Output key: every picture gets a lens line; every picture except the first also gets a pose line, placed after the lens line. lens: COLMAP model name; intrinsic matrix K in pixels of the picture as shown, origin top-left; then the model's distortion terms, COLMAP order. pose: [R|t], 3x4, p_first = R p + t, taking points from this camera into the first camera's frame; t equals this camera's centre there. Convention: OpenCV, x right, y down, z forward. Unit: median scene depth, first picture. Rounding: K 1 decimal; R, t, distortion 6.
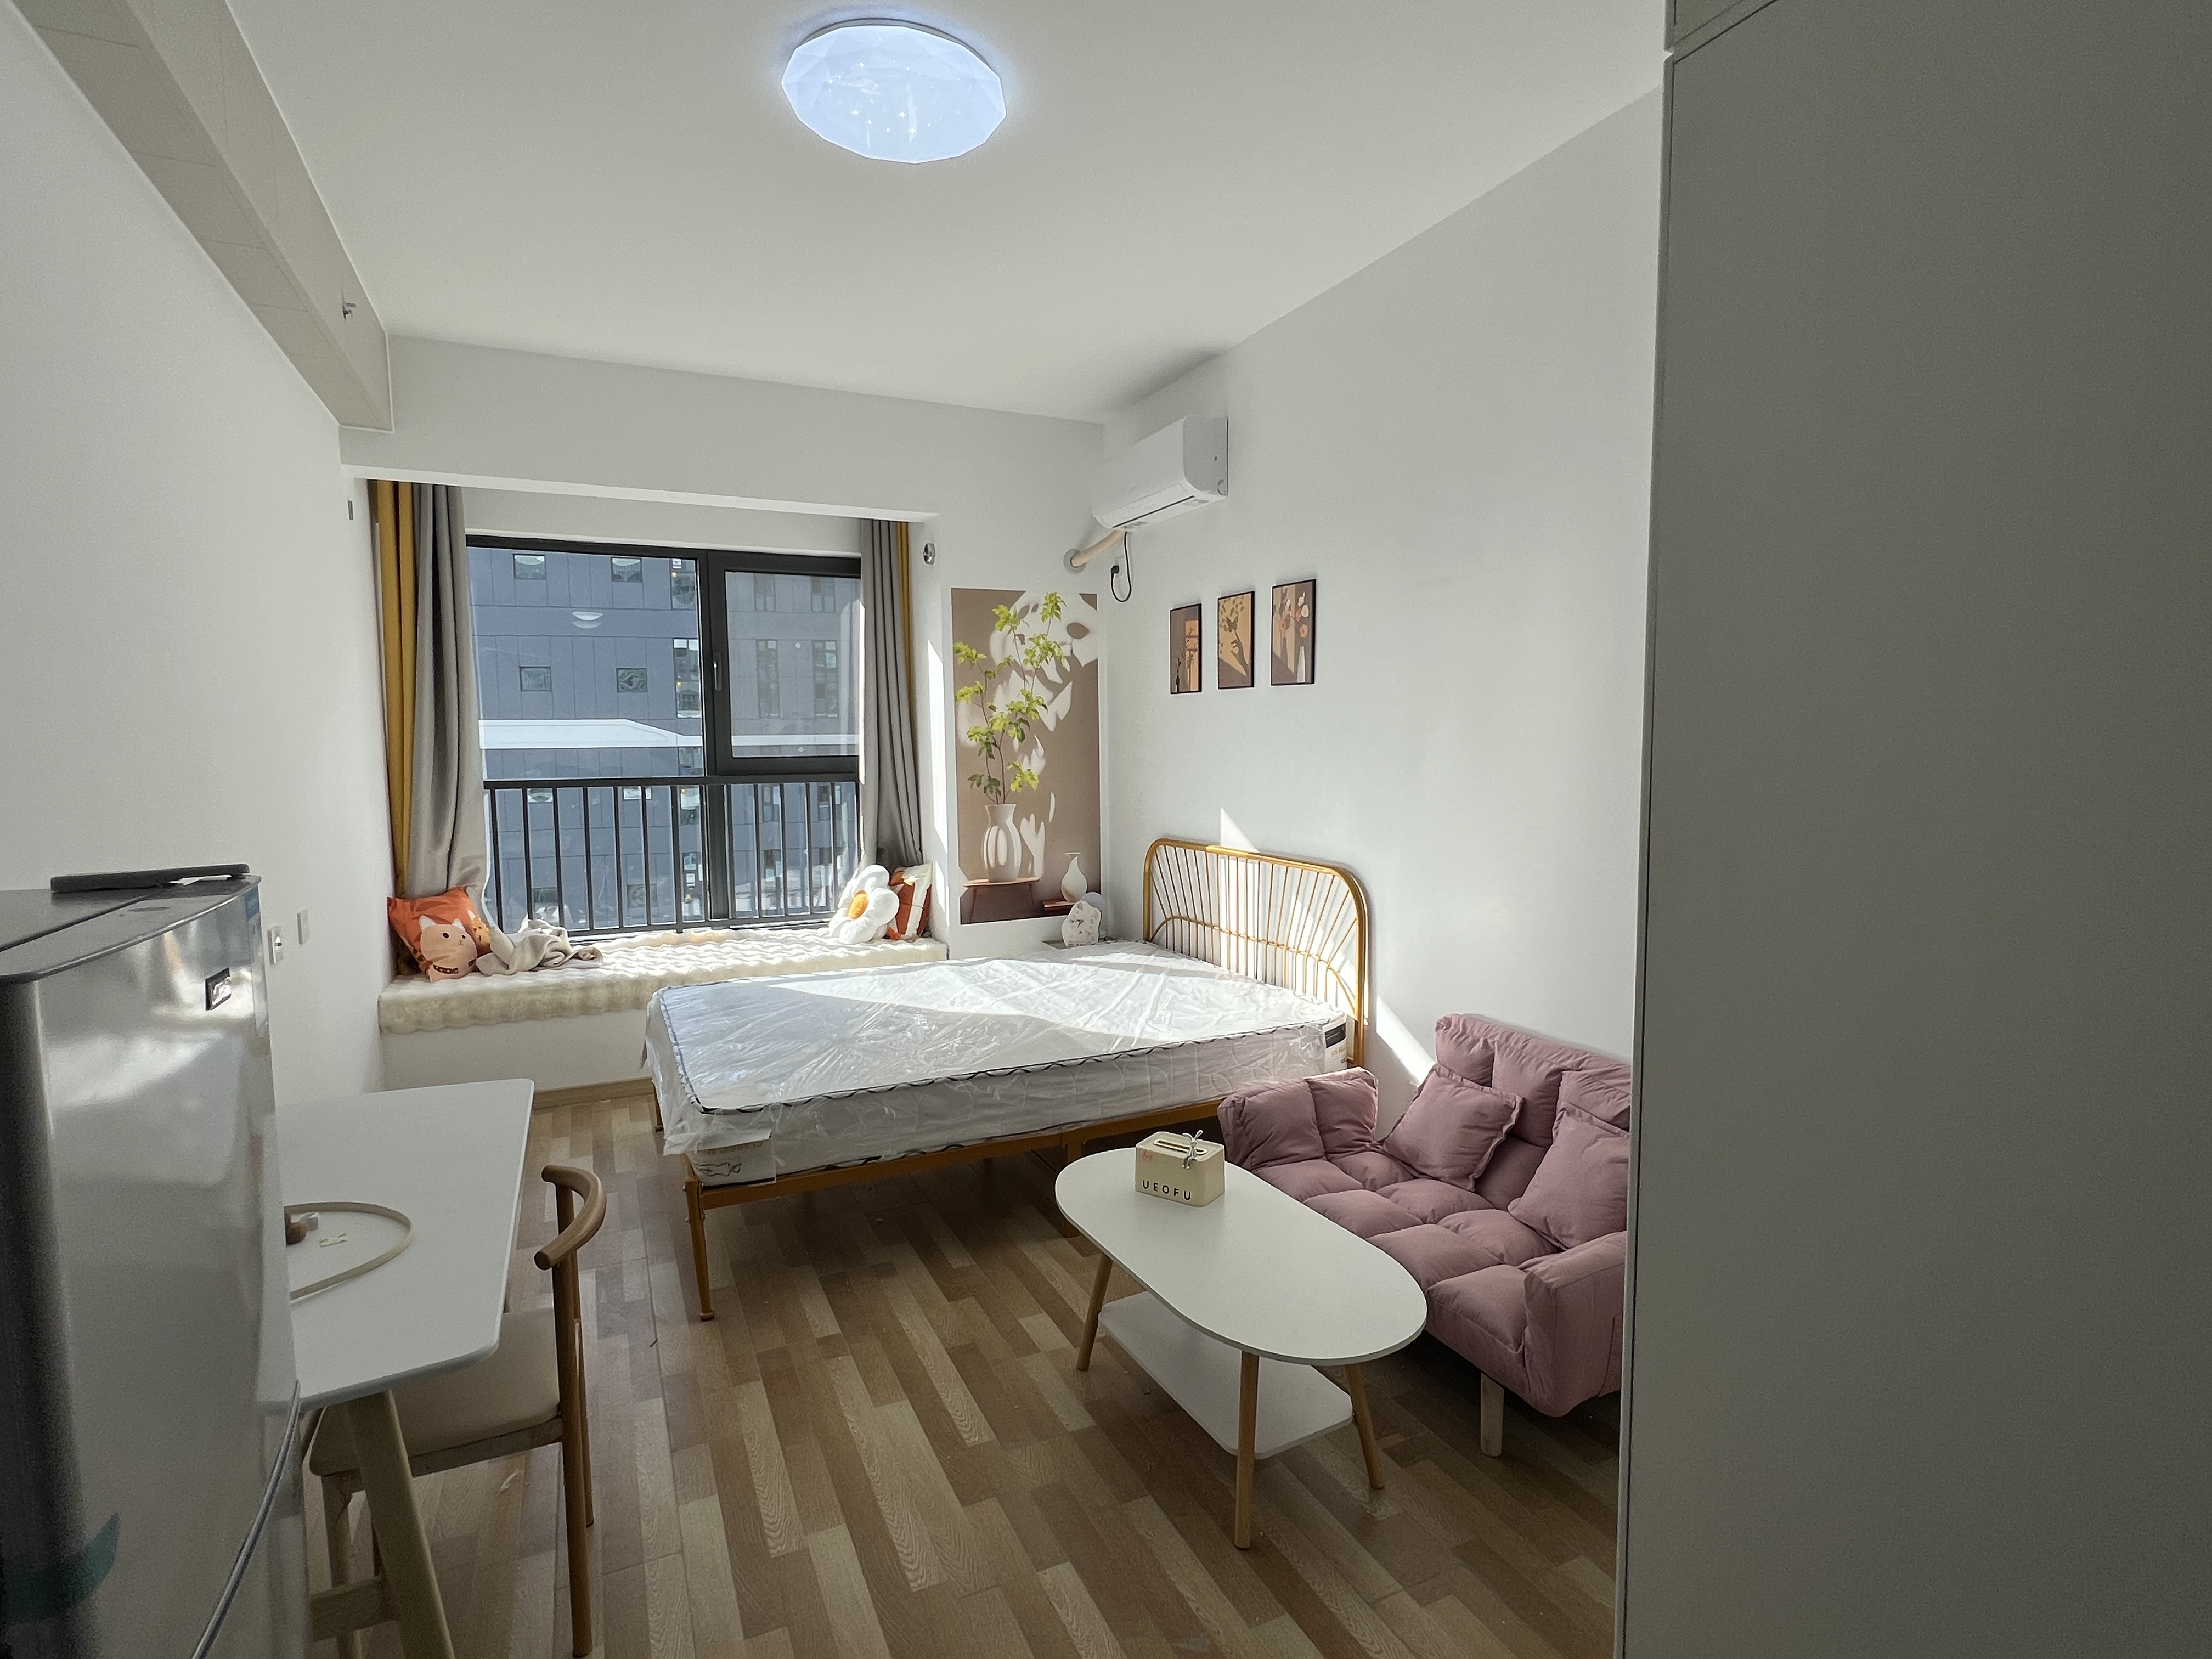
lens RADIAL K [[1091.2, 0, 1108.2], [0, 1091.2, 838.0], [0, 0, 1]] dist [0.002420, -0.000170]
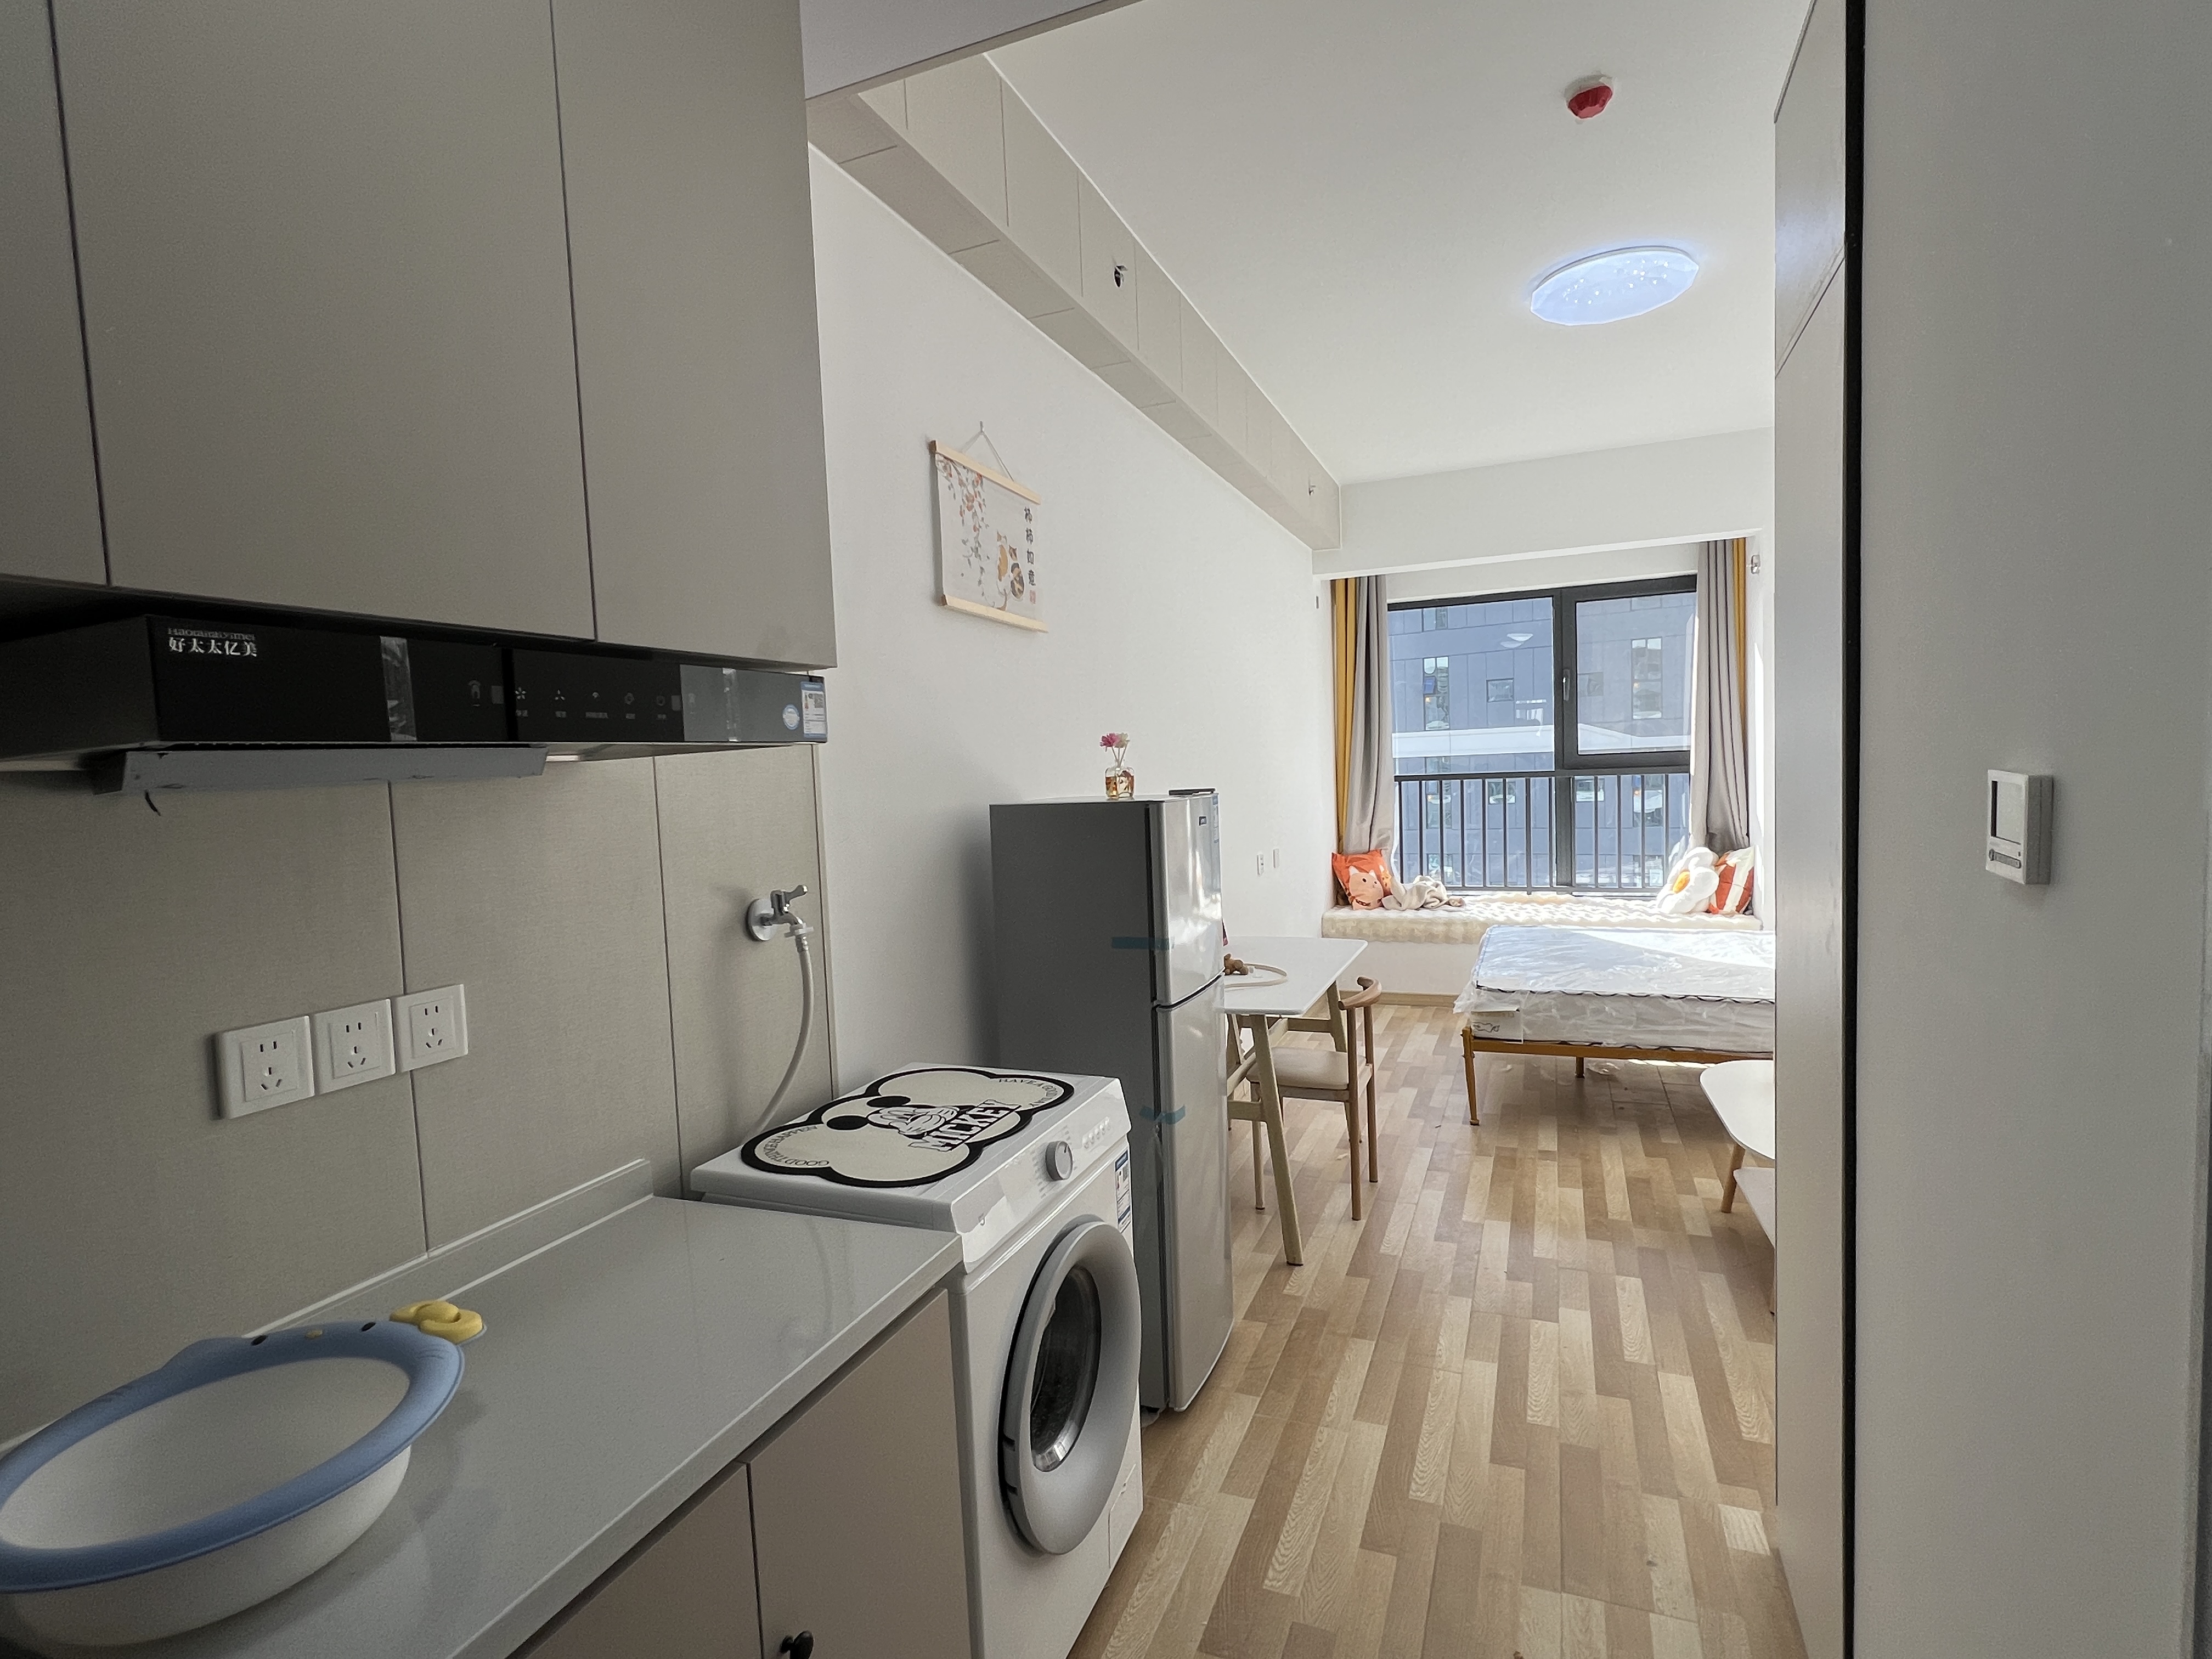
lens RADIAL K [[1091.2, 0, 1108.2], [0, 1091.2, 838.0], [0, 0, 1]] dist [0.002420, -0.000170]
pose [[0.672903, 0.028123, -0.739196, 0.236799], [-0.030211, 0.999488, 0.010525, 0.025601], [0.739114, 0.015249, 0.673408, -0.238048]]
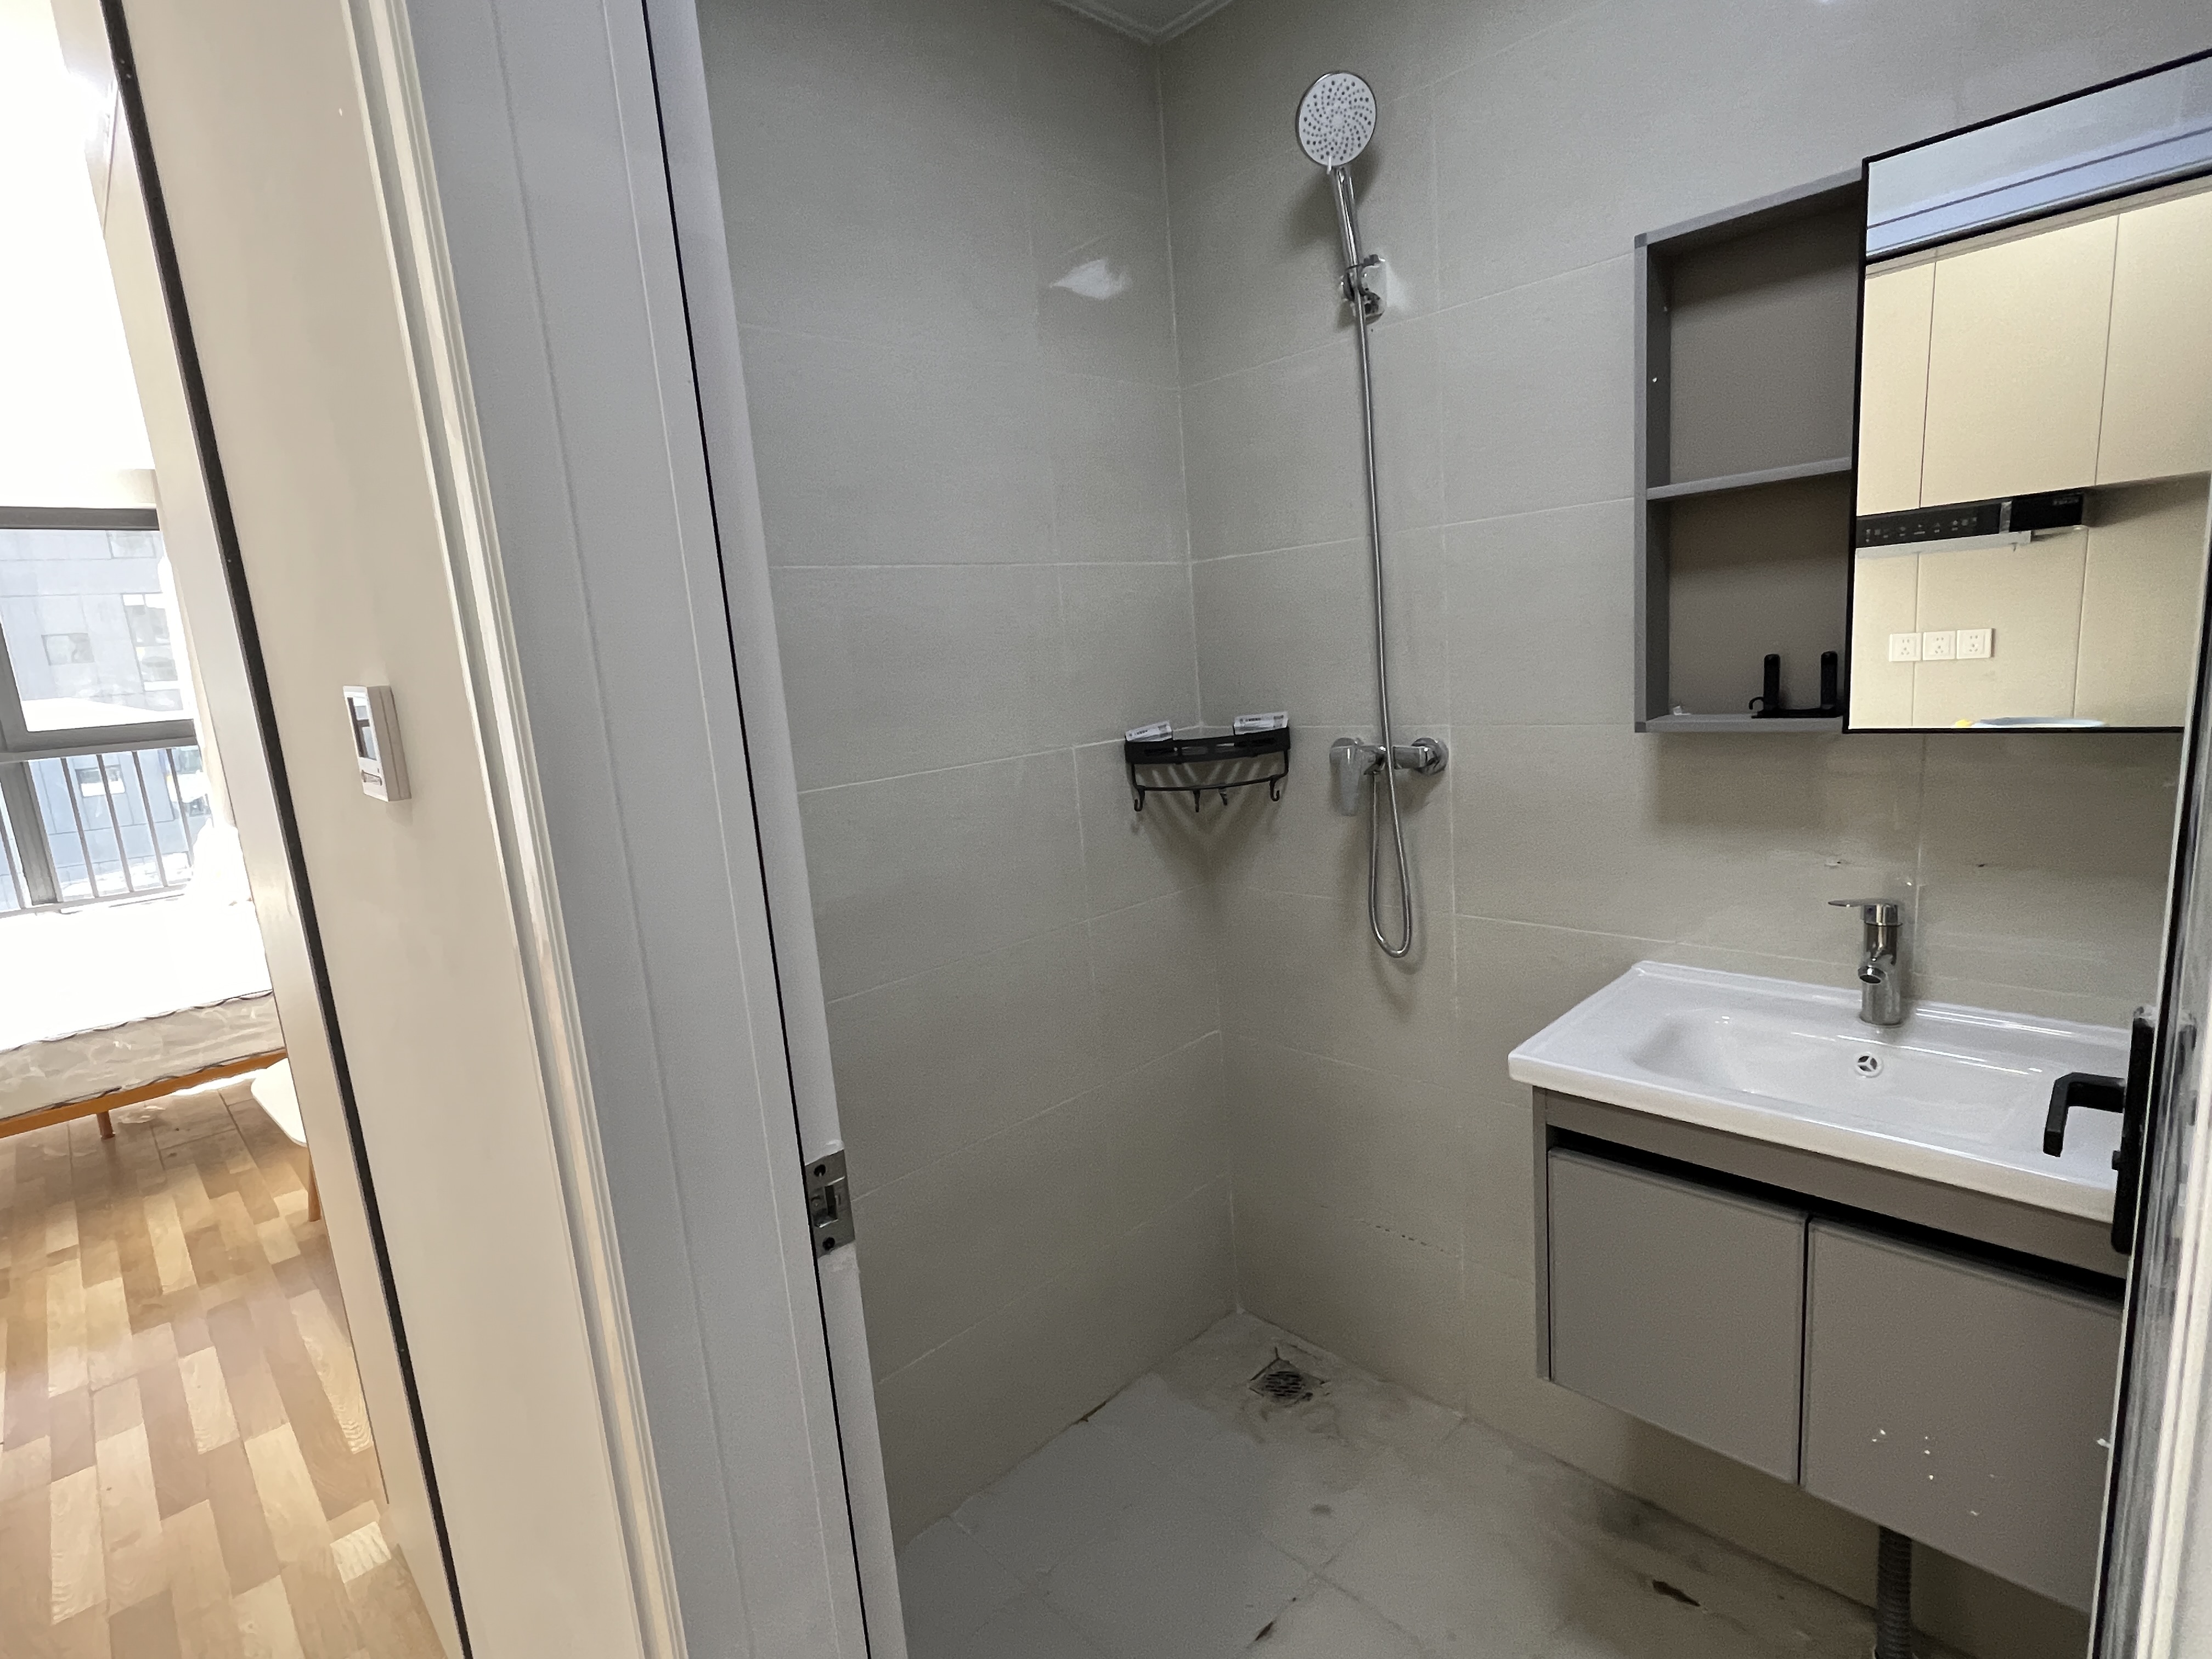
lens RADIAL K [[1085.7, 0, 1109.2], [0, 1085.7, 848.1], [0, 0, 1]] dist [0.000873, -0.000295]
pose [[0.942683, -0.125427, 0.309220, 0.259786], [0.100577, 0.990374, 0.095101, 0.033316], [-0.318171, -0.058549, 0.946224, -0.201041]]
